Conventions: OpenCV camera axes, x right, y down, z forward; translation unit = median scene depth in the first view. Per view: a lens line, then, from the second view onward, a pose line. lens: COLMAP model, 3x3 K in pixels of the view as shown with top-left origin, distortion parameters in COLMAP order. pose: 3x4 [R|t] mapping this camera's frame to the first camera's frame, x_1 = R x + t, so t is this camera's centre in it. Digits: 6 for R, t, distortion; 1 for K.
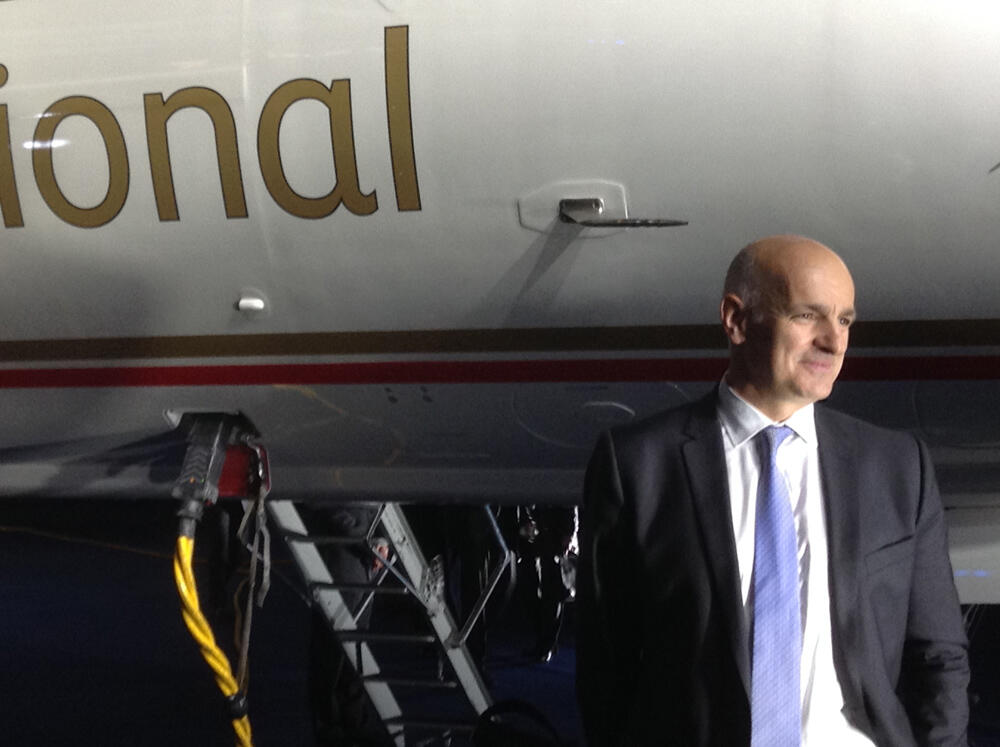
lens RADIAL K [[1696.8, 0, 525.7], [0, 1696.8, 352.6], [0, 0, 1]] dist [0.190272, 0.017572]
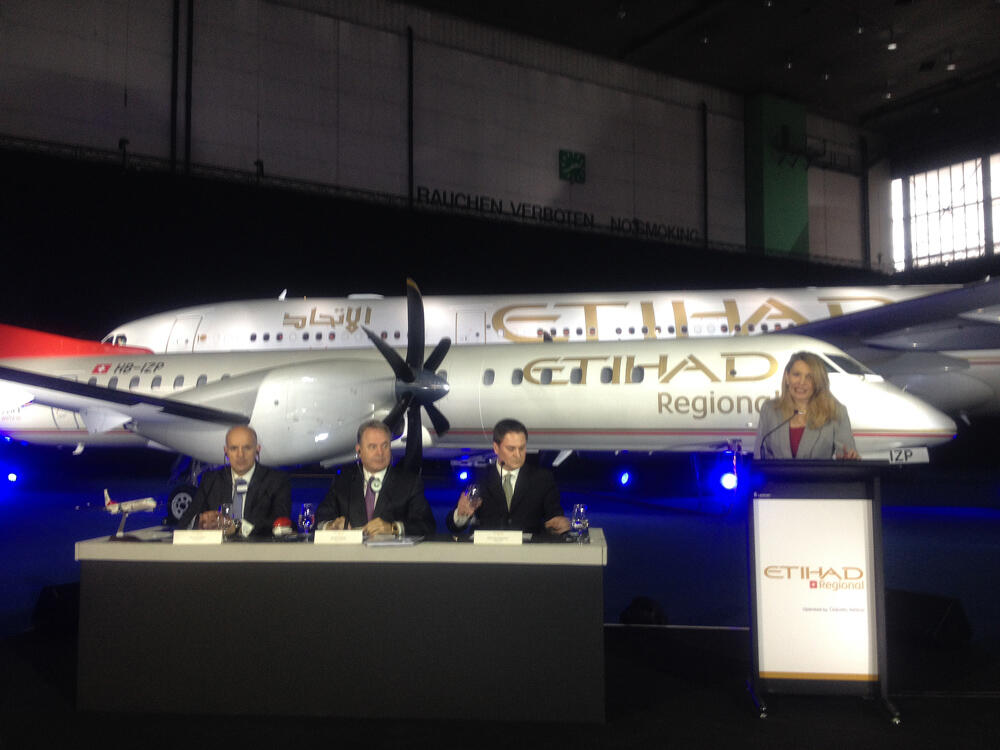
lens RADIAL K [[951.9, 0, 500.0], [0, 951.9, 375.0], [0, 0, 1]] dist [0.072535, -0.002450]
pose [[0.996442, 0.006878, 0.083999, -1.507025], [-0.005293, 0.999804, -0.019072, -0.150762], [-0.084114, 0.018559, 0.996283, -2.879993]]
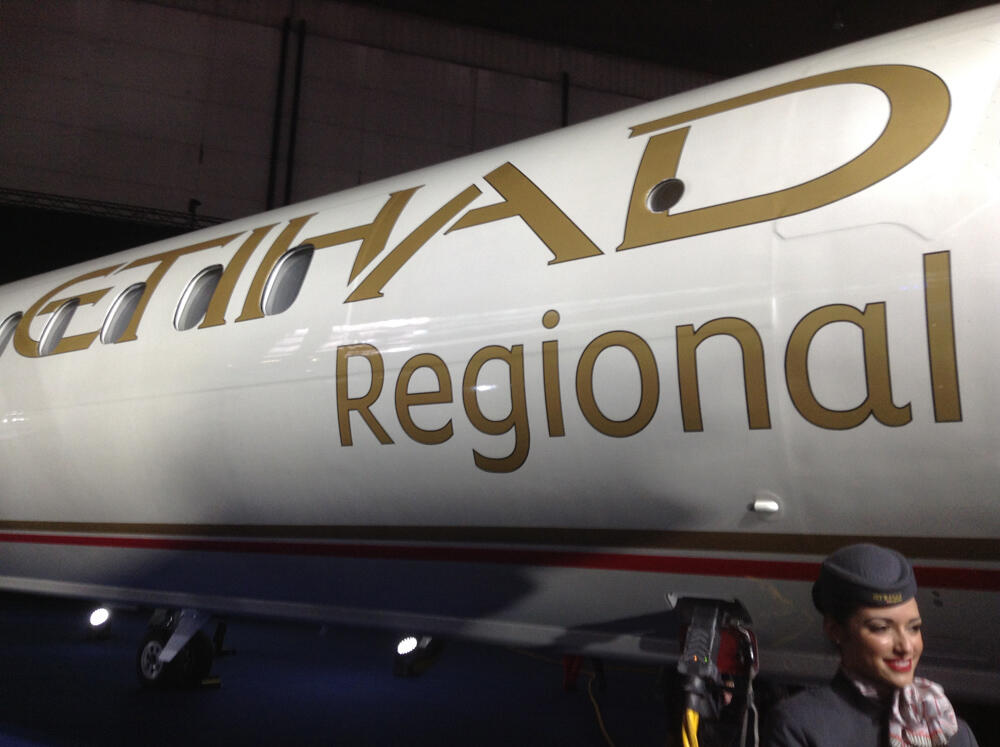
lens RADIAL K [[913.9, 0, 500.0], [0, 913.9, 373.5], [0, 0, 1]] dist [0.145729, -0.270562]
pose [[0.975787, 0.003175, -0.218700, -0.190632], [-0.041130, 0.984720, -0.169218, -0.003601], [0.214821, 0.174116, 0.961008, 0.341887]]
